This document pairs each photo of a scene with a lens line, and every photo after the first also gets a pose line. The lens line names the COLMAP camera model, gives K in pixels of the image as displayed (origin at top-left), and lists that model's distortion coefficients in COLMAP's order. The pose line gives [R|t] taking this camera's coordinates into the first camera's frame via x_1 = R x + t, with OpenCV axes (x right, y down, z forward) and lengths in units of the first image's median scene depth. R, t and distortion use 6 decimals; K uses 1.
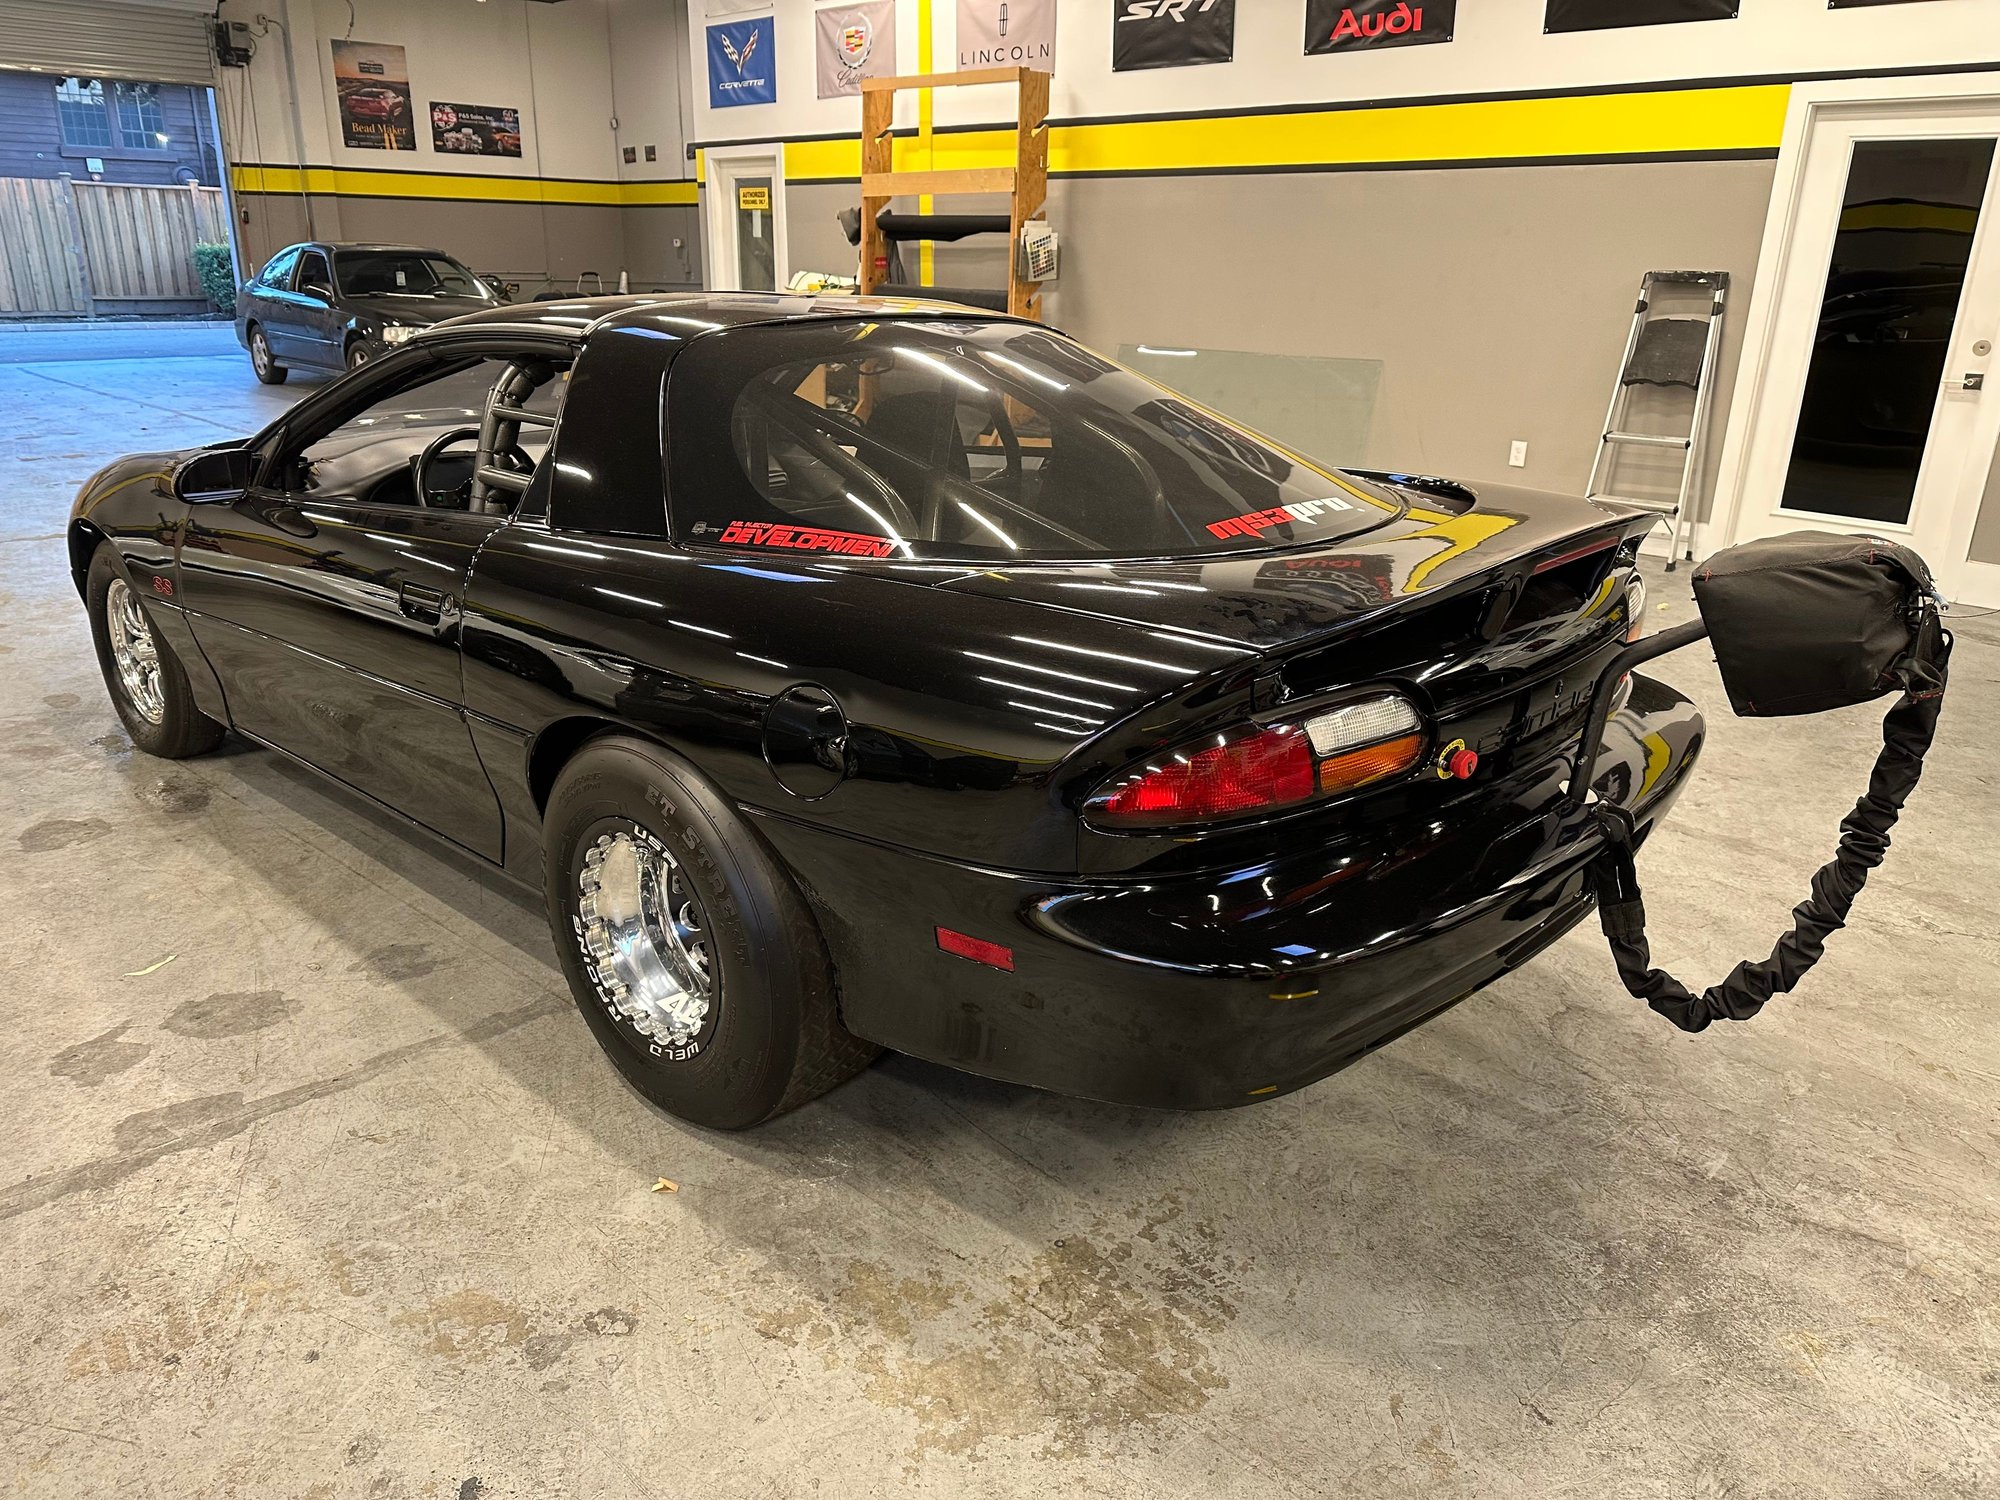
lens RADIAL K [[1414.1, 0, 1012.0], [0, 1414.1, 739.0], [0, 0, 1]] dist [0.048445, -0.064291]
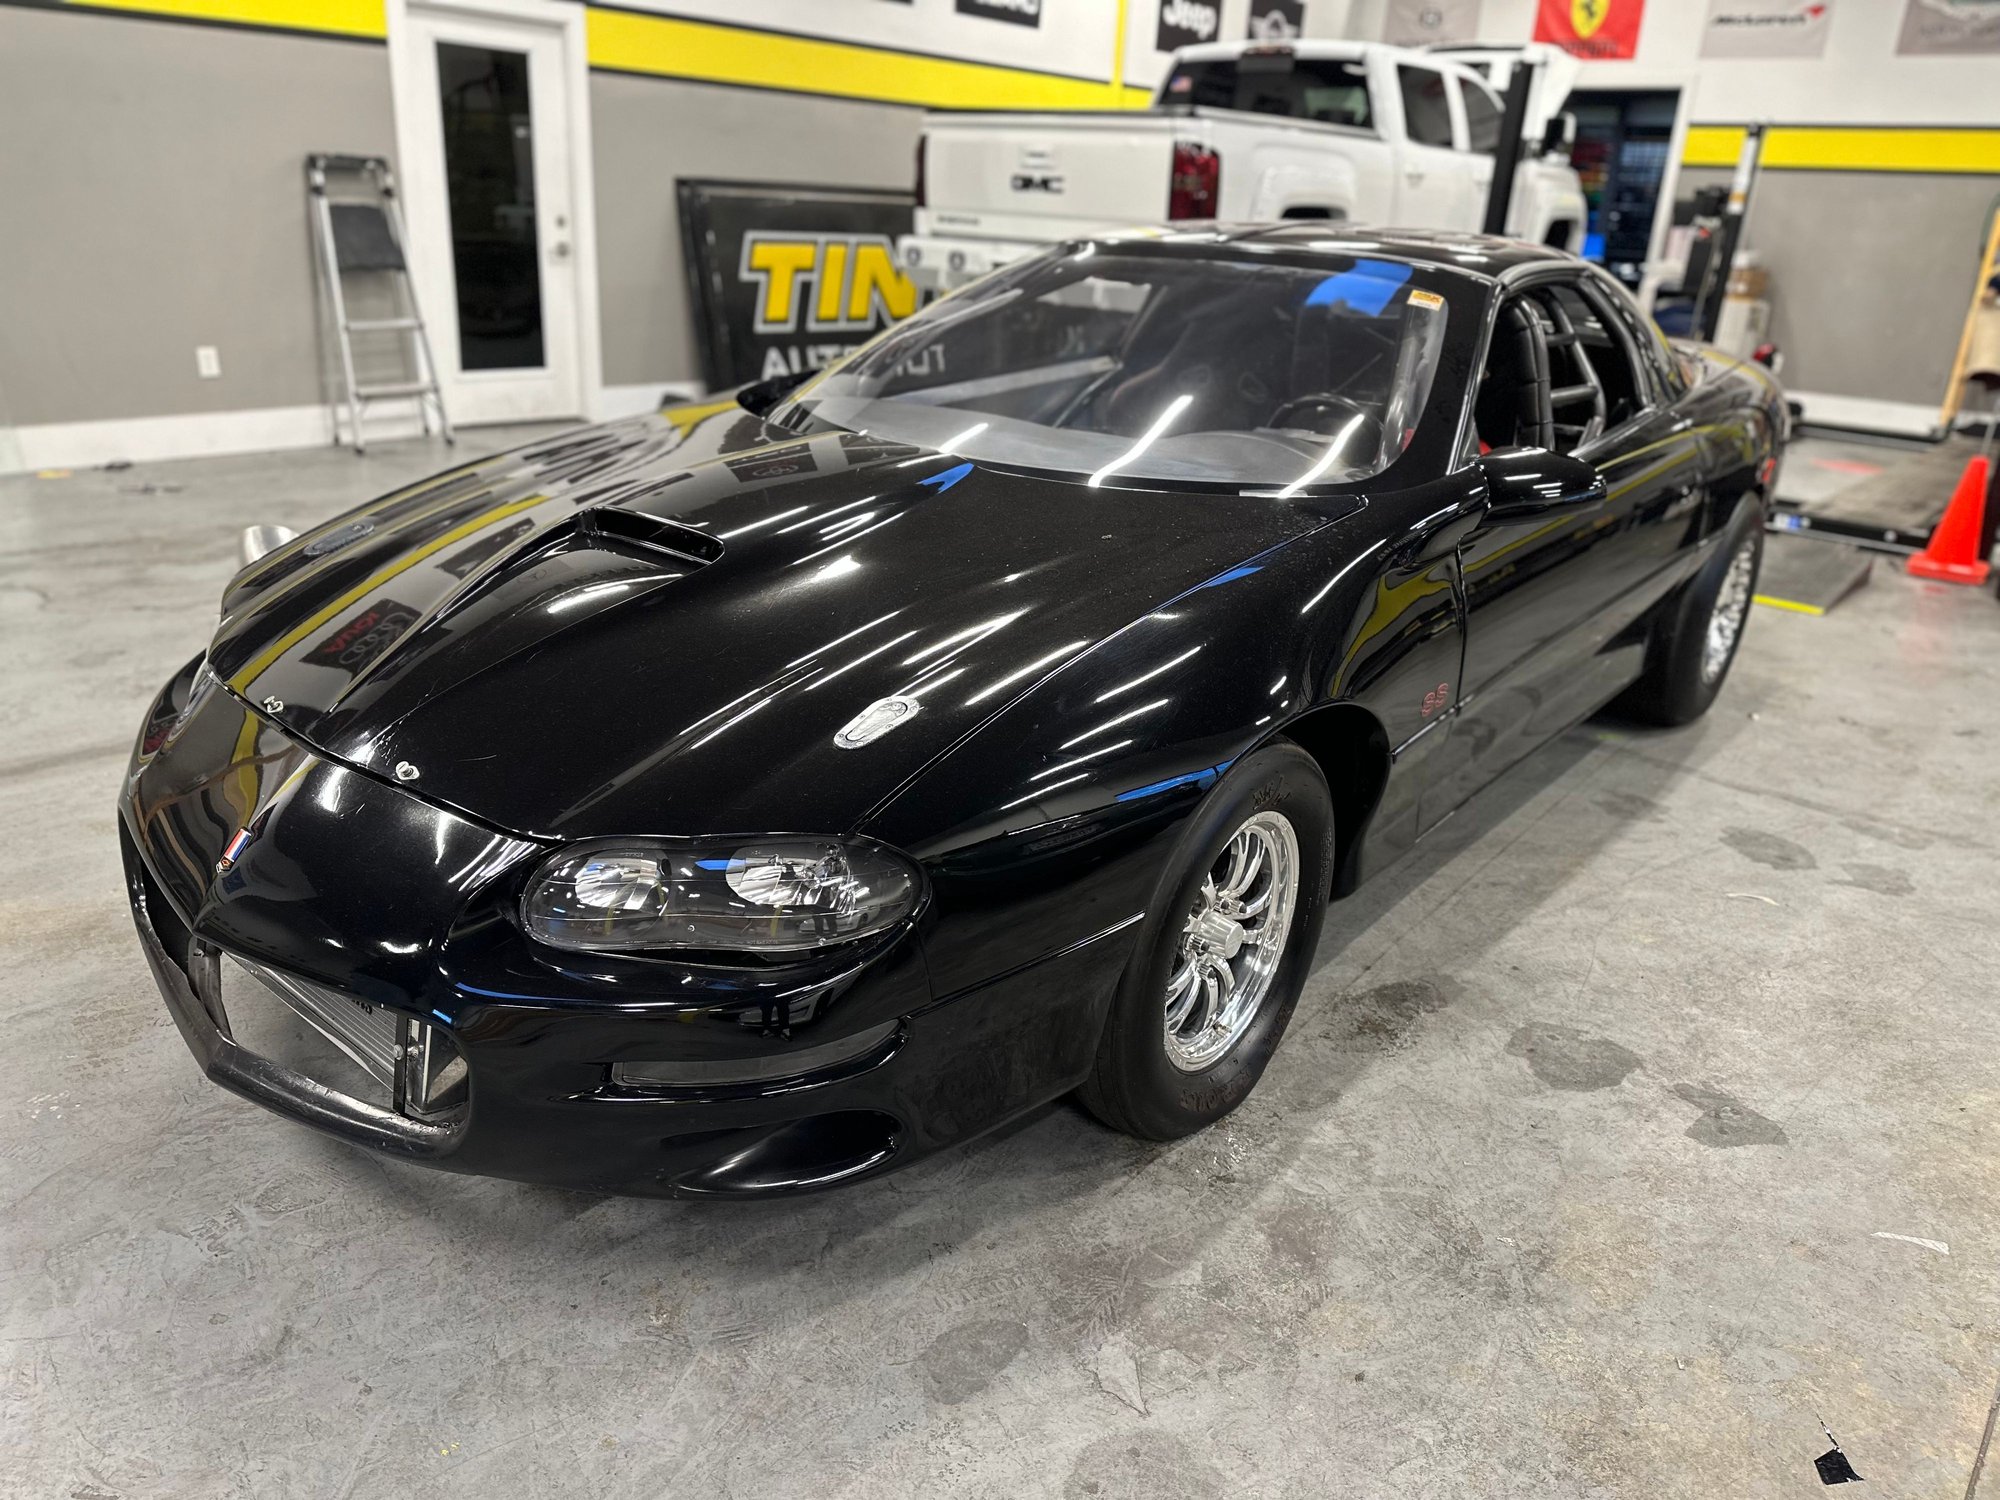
lens RADIAL K [[1426.8, 0, 984.2], [0, 1426.8, 751.4], [0, 0, 1]] dist [0.021034, -0.022968]
pose [[-0.056294, -0.379448, 0.923499, -1.734664], [0.278402, 0.882312, 0.379496, -0.571690], [-0.958813, 0.278467, 0.055970, 1.673101]]
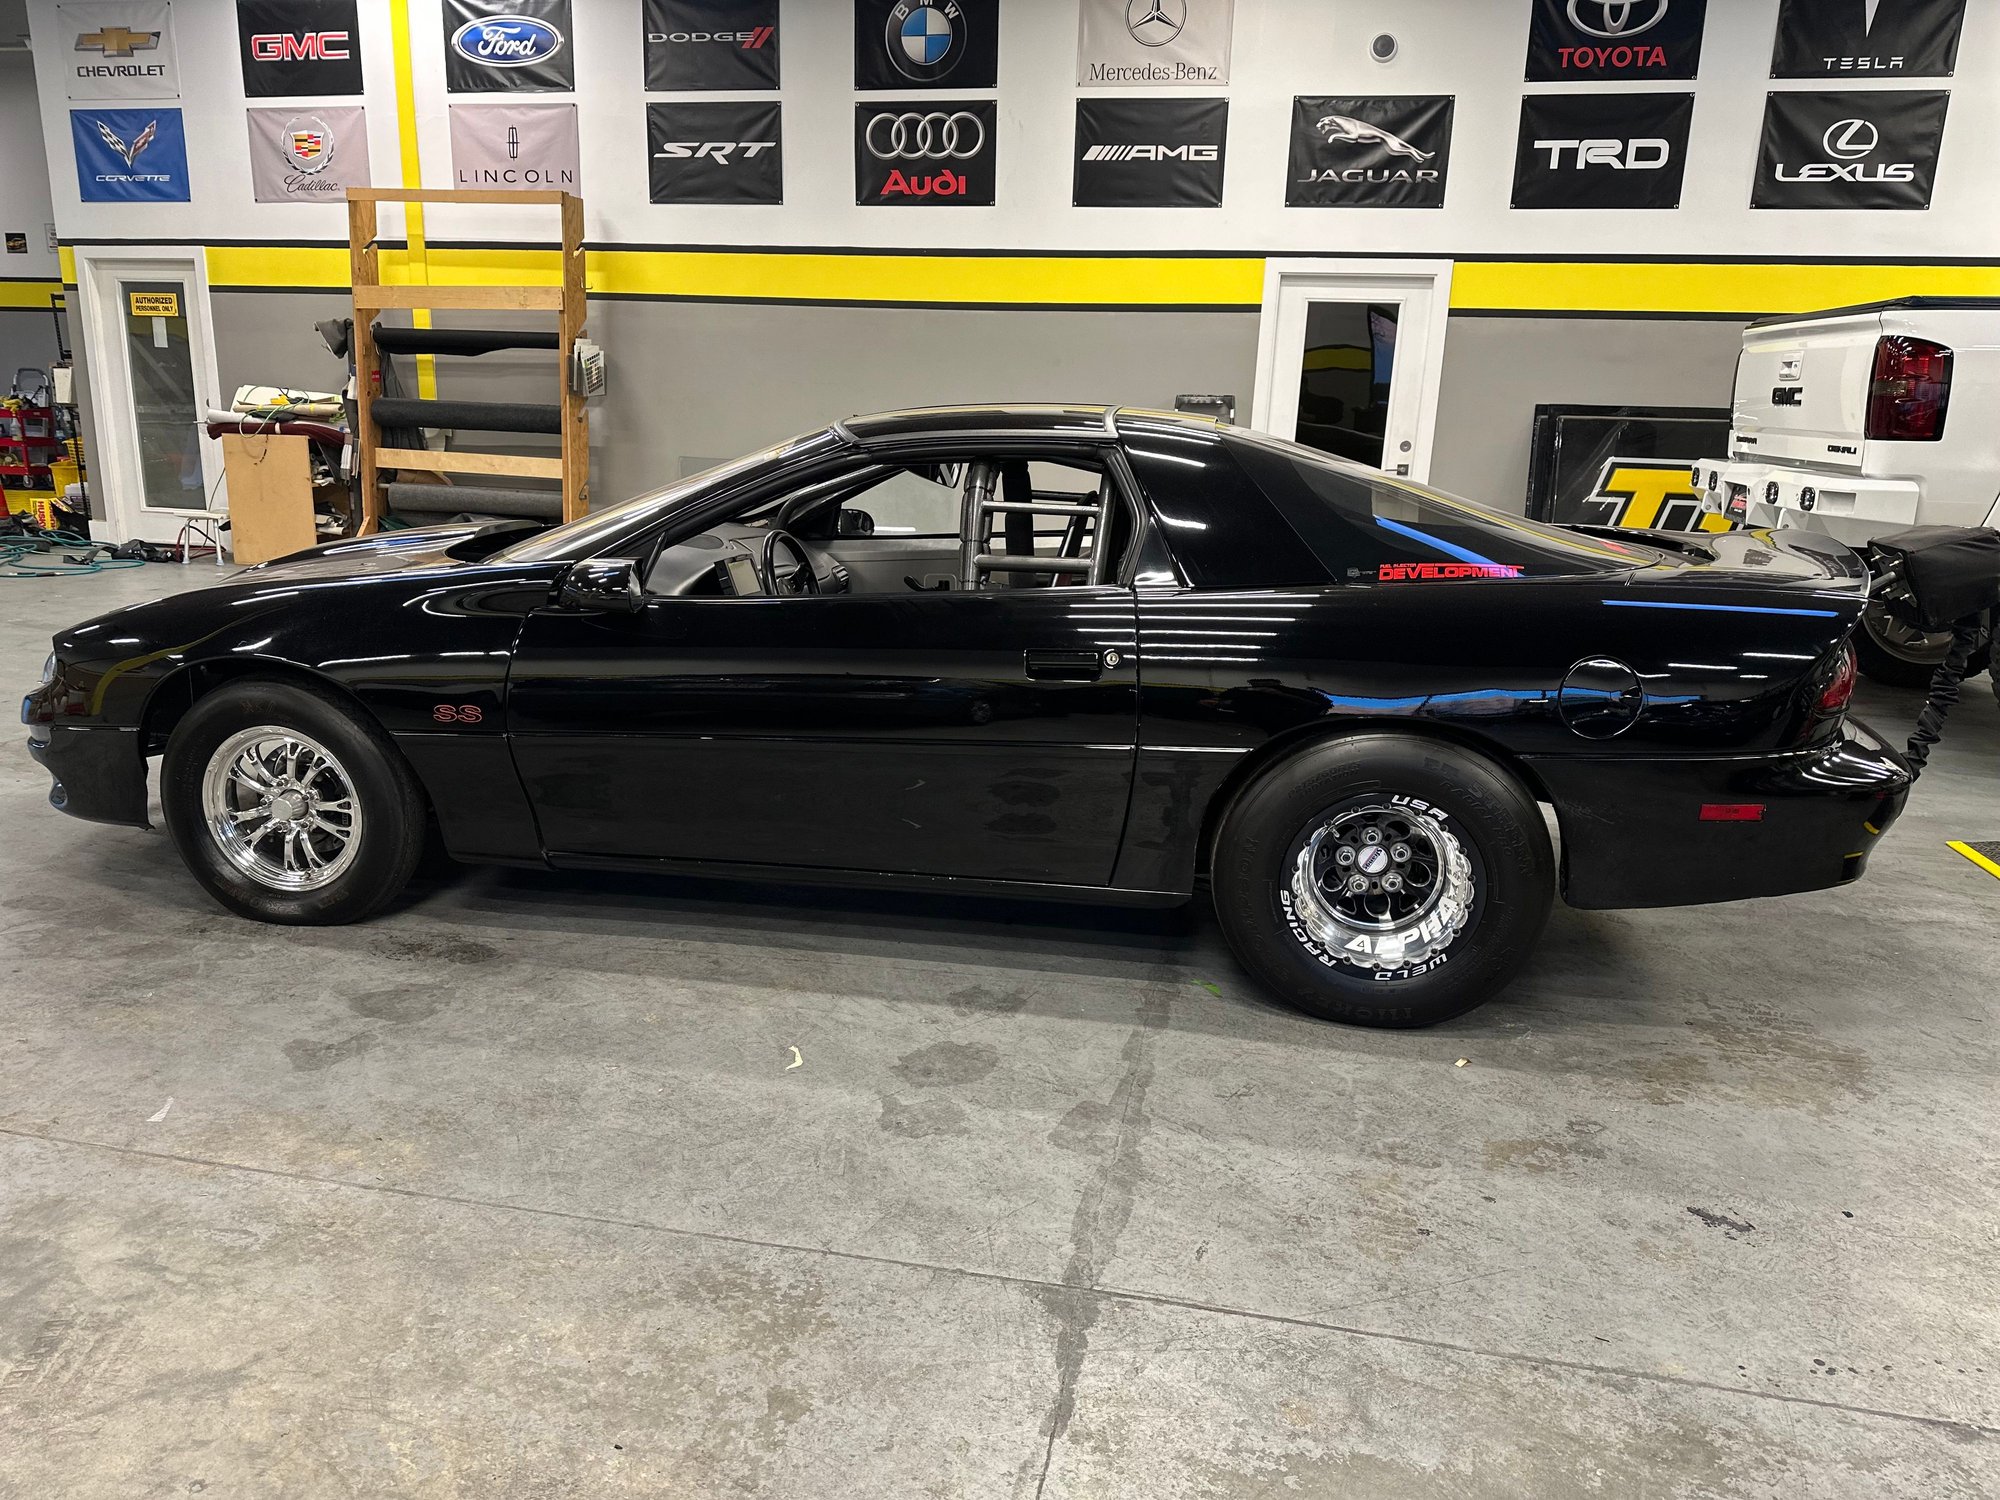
lens RADIAL K [[1413.5, 0, 1000.0], [0, 1413.5, 750.0], [0, 0, 1]] dist [0.053238, -0.070137]
pose [[0.840267, -0.126235, 0.527271, -1.124267], [0.164128, 0.986110, -0.025470, -0.005241], [-0.516732, 0.107942, 0.849315, 0.064126]]
